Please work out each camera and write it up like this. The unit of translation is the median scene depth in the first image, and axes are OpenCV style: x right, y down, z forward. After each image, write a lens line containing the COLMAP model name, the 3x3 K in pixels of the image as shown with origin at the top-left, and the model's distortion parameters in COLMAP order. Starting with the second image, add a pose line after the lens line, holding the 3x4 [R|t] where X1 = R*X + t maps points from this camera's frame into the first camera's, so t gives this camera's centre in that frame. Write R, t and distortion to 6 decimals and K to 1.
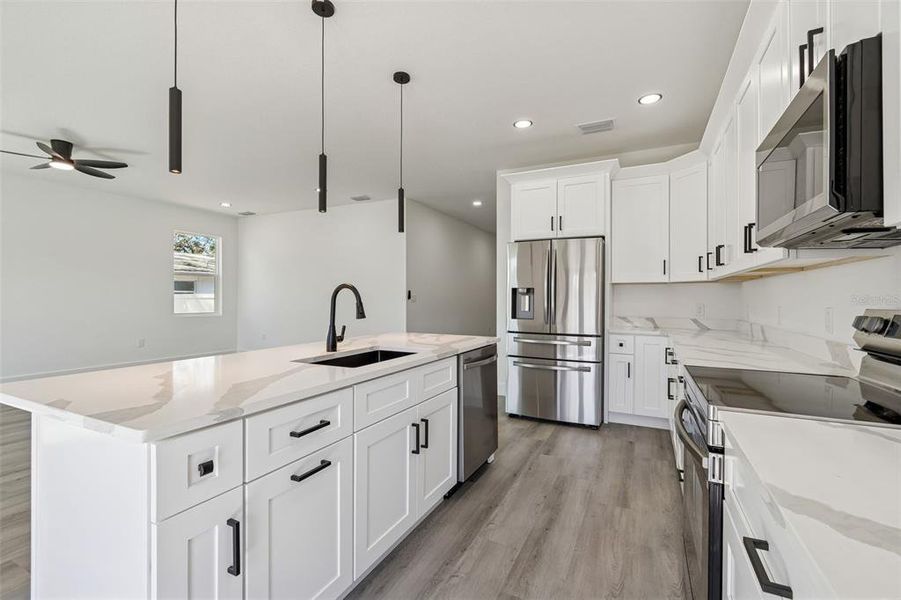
lens RADIAL K [[397.6, 0, 450.5], [0, 397.6, 300.0], [0, 0, 1]] dist [0.001480, 0.000124]
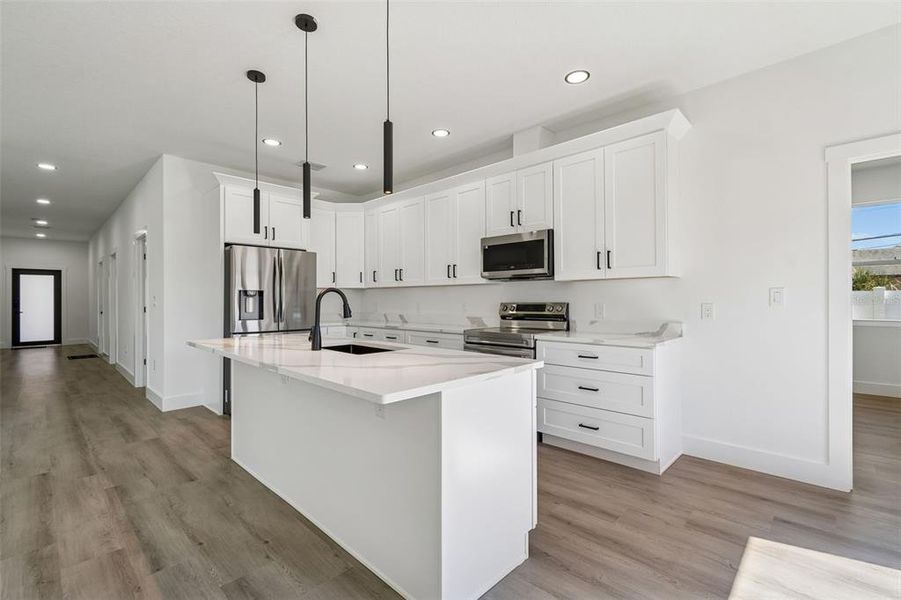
lens RADIAL K [[397.6, 0, 450.5], [0, 397.6, 300.0], [0, 0, 1]] dist [0.001480, 0.000124]
pose [[0.303308, -0.005832, 0.952875, -0.794762], [0.008899, 0.999955, 0.003288, -0.004514], [-0.952851, 0.007483, 0.303346, 0.217242]]
